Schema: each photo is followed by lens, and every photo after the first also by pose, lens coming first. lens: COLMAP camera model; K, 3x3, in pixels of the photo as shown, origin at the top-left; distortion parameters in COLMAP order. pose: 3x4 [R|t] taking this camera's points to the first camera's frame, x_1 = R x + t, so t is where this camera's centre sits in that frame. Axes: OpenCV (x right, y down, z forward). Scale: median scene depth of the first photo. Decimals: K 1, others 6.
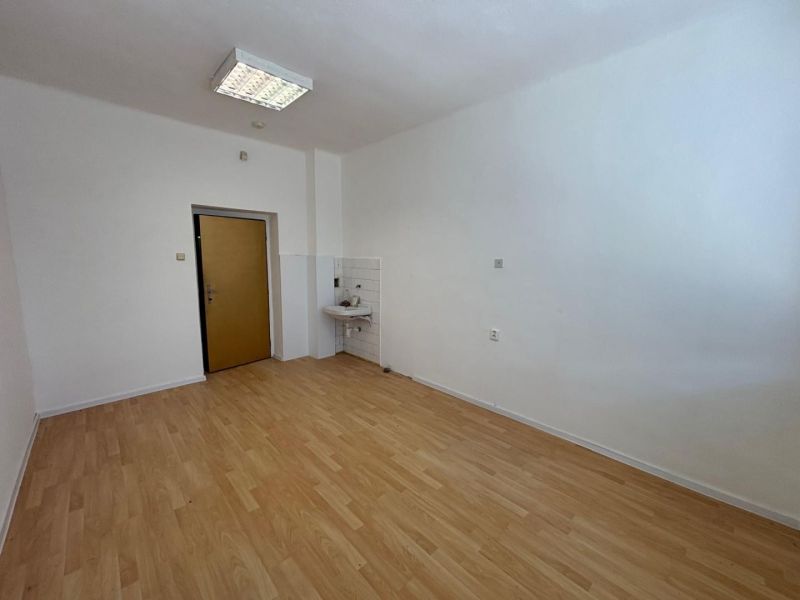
lens RADIAL K [[320.7, 0, 399.8], [0, 320.7, 306.0], [0, 0, 1]] dist [-0.000107, -0.000036]
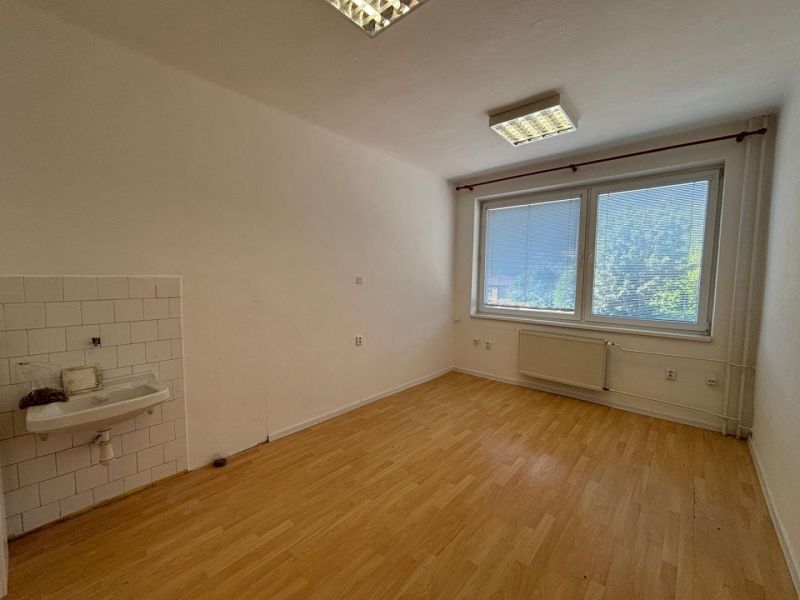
lens RADIAL K [[329.0, 0, 403.7], [0, 329.0, 299.0], [0, 0, 1]] dist [0.002023, 0.001291]
pose [[-0.076368, -0.088338, 0.993159, -0.967959], [0.147764, 0.984066, 0.098891, -0.162832], [-0.986070, 0.154305, -0.062098, 0.973721]]
